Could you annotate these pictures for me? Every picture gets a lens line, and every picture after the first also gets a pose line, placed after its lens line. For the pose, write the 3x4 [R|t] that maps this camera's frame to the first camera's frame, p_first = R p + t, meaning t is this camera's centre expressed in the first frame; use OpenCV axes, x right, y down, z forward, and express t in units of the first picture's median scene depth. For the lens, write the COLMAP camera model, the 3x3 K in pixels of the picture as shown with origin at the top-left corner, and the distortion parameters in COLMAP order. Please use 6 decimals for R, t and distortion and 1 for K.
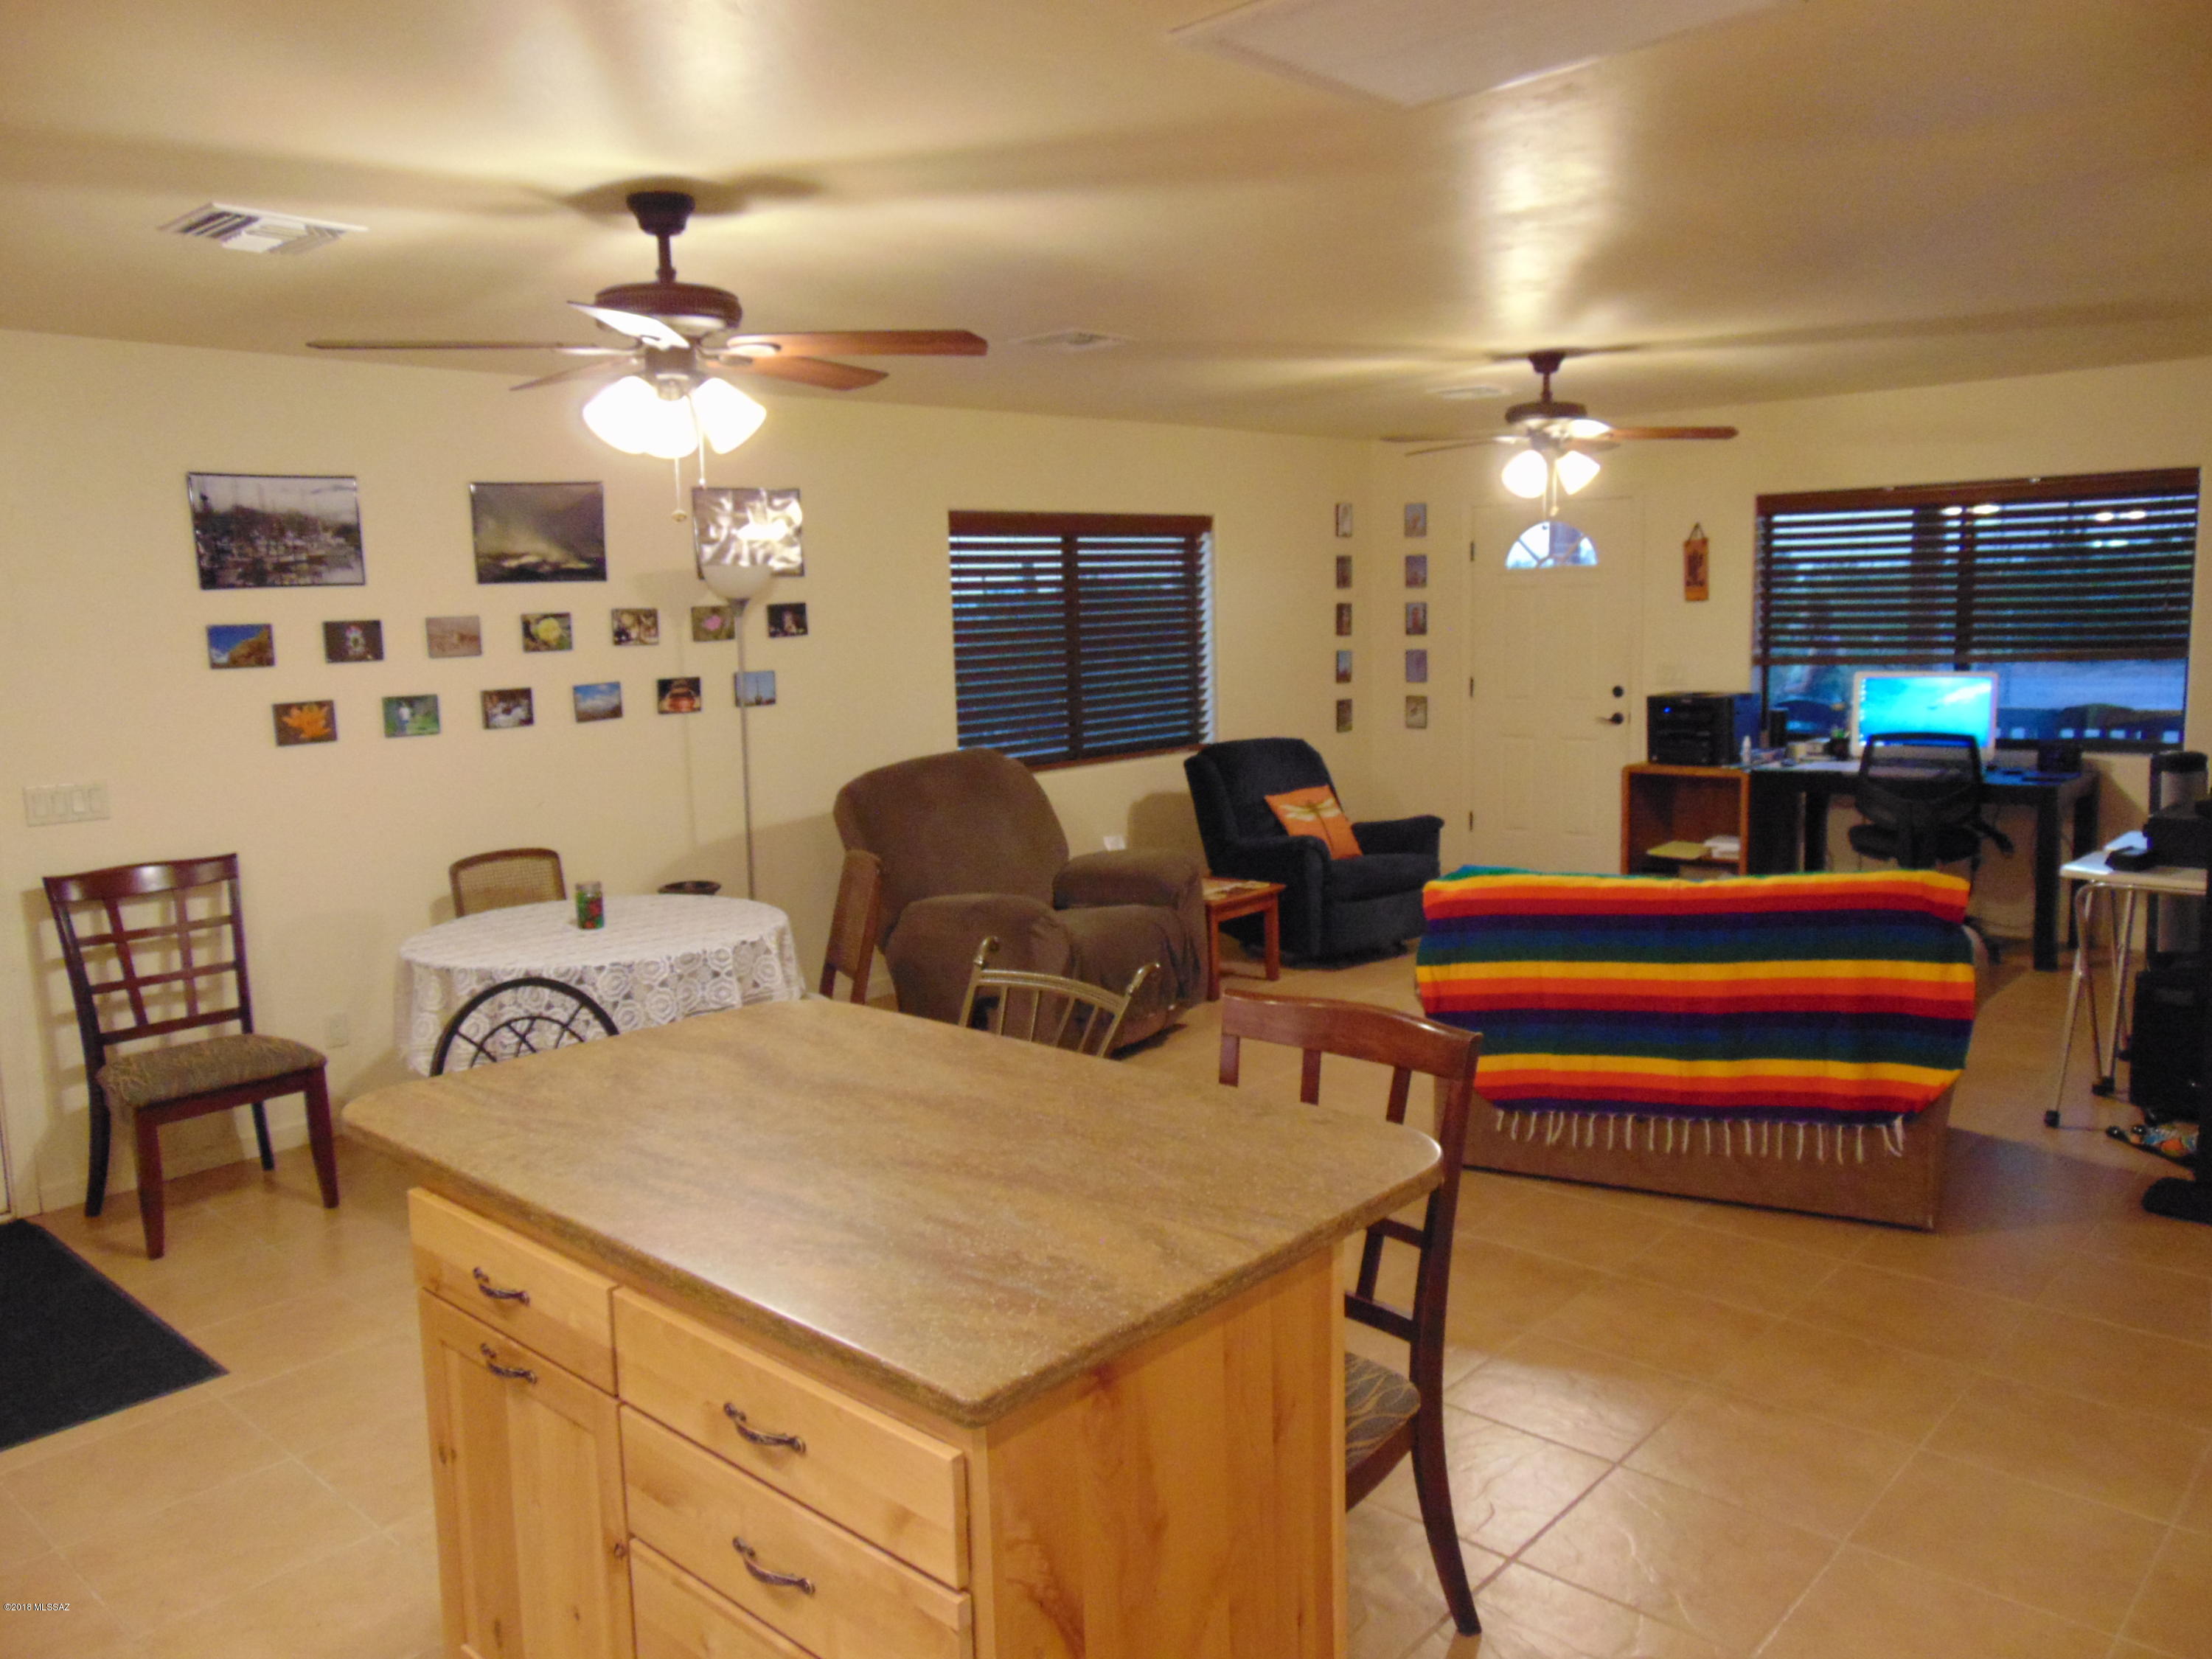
lens RADIAL K [[1653.2, 0, 1109.7], [0, 1653.2, 819.3], [0, 0, 1]] dist [-0.040842, 0.079708]
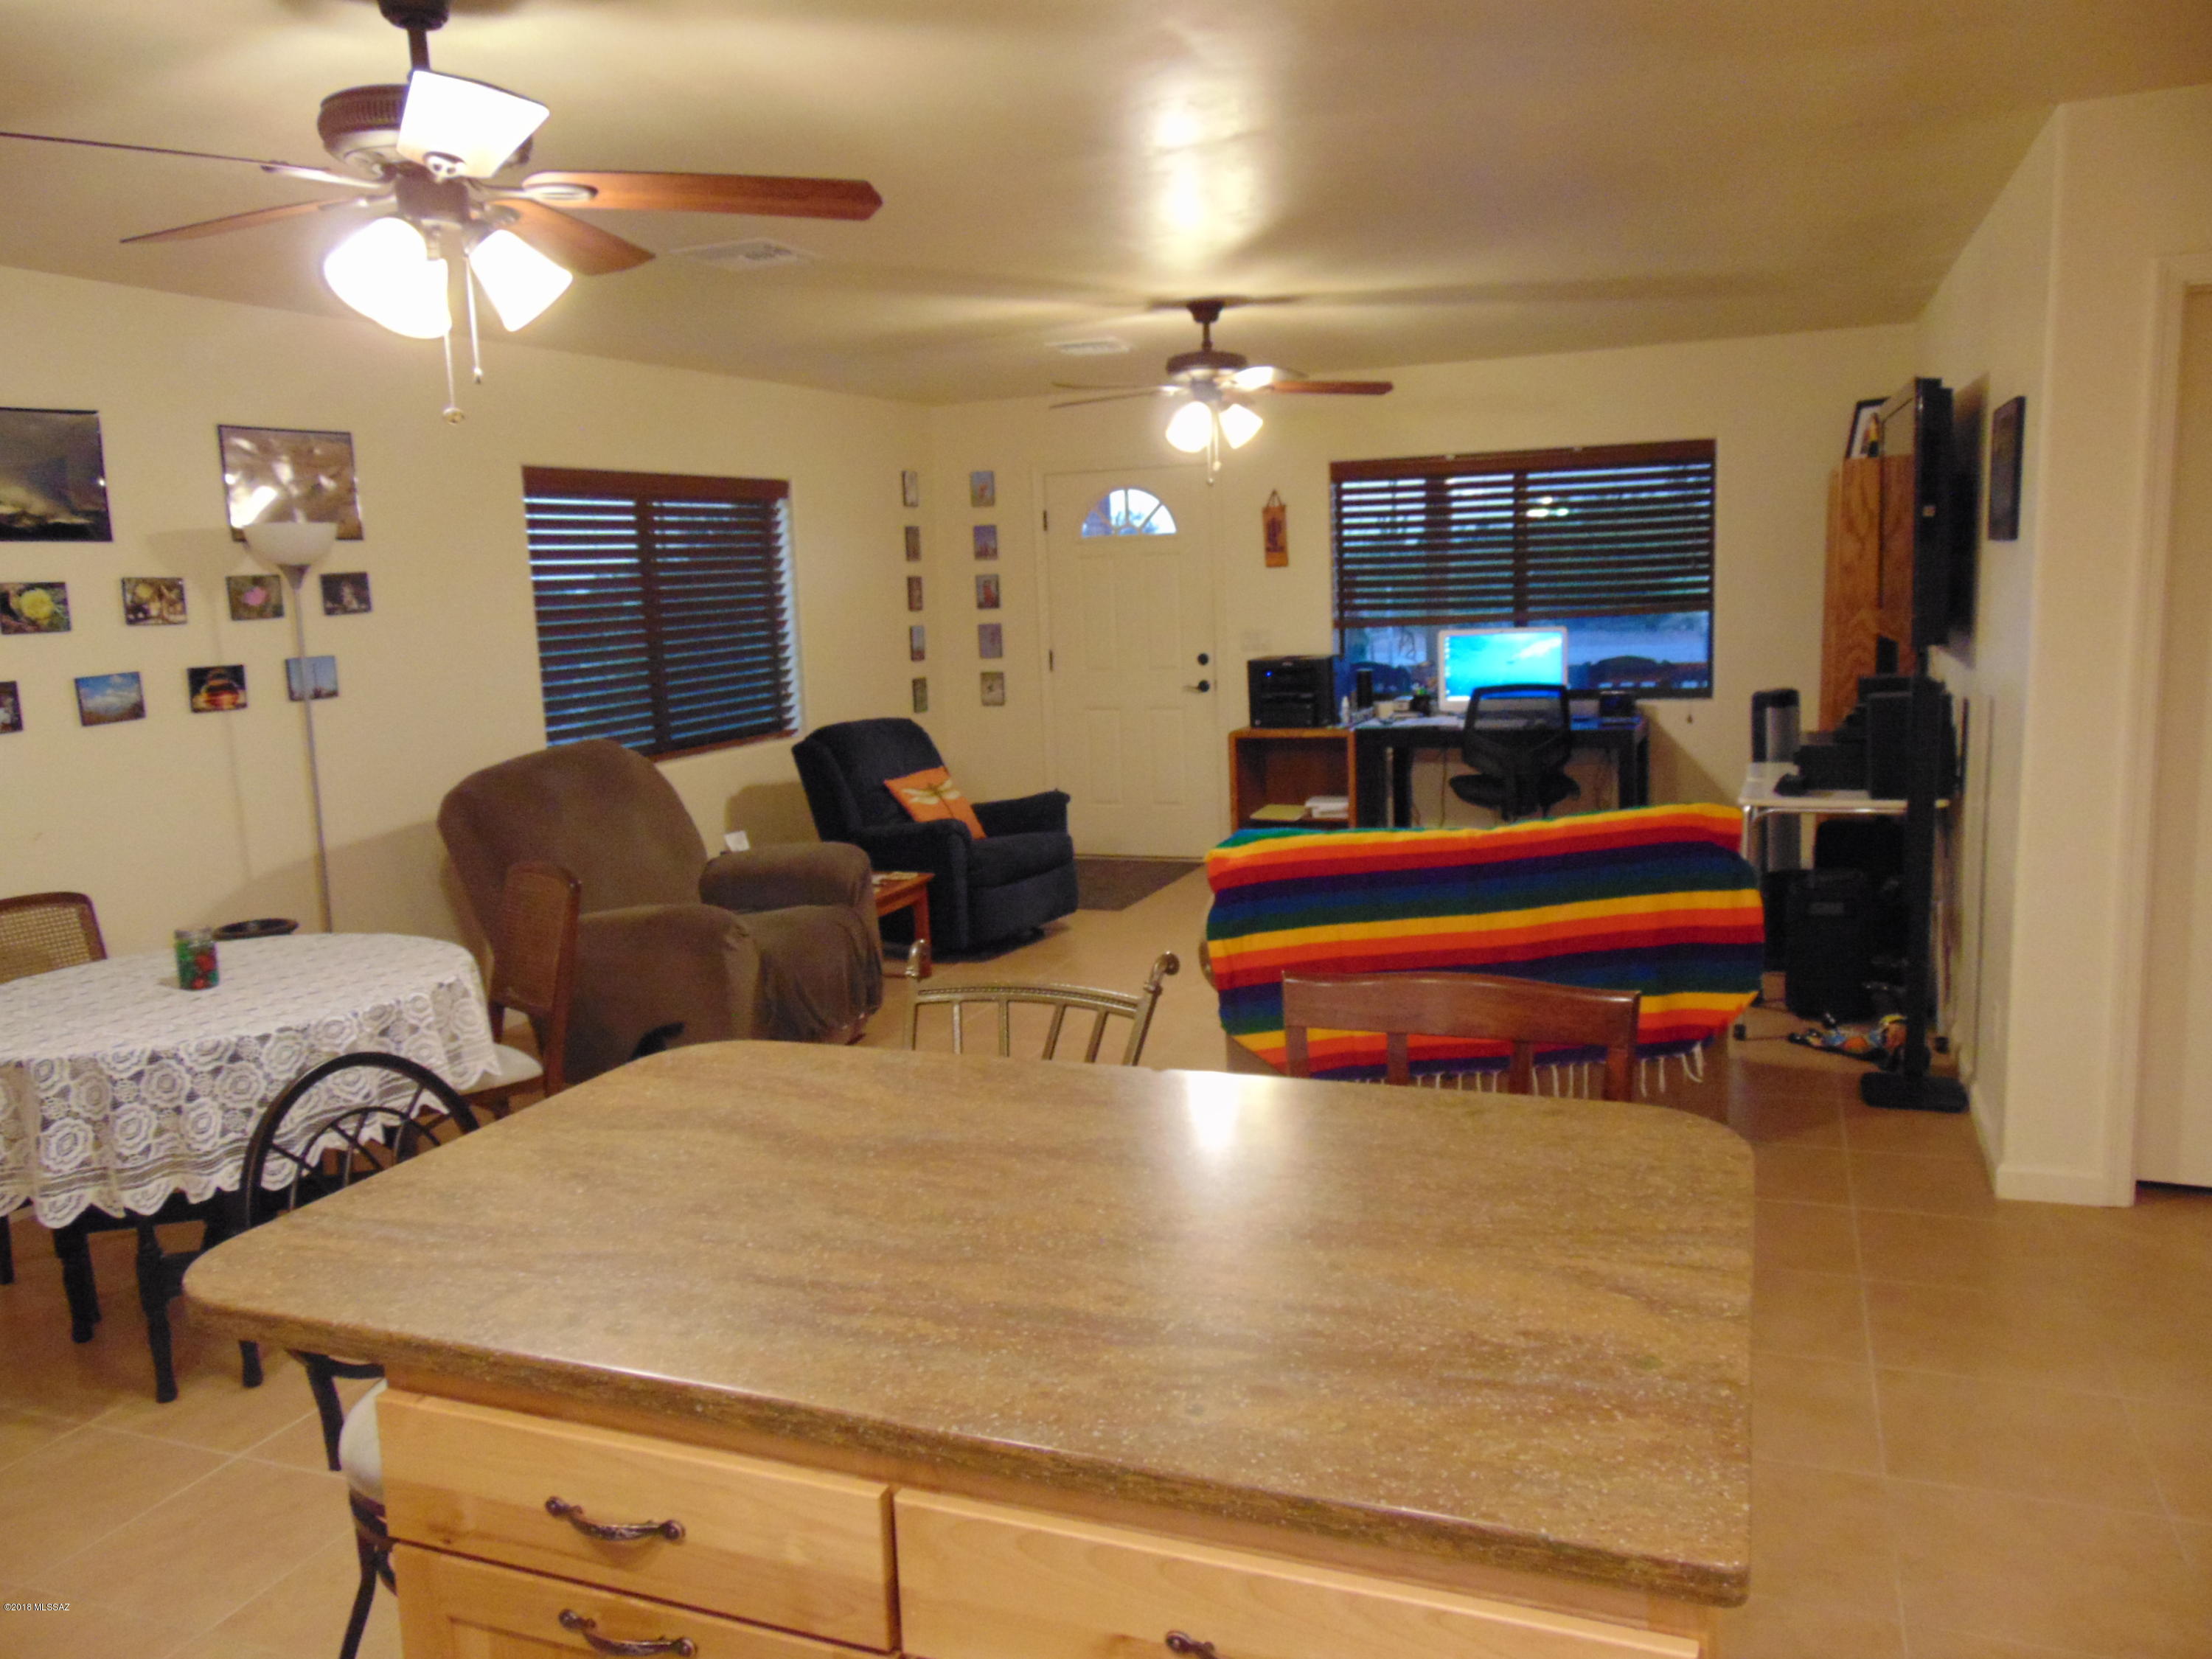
lens RADIAL K [[1653.2, 0, 1109.0], [0, 1653.2, 814.7], [0, 0, 1]] dist [-0.040842, 0.079708]
pose [[0.935148, -0.061852, 0.348815, -0.141226], [0.062038, 0.998017, 0.010649, 0.003551], [-0.348782, 0.011681, 0.937131, 0.112754]]
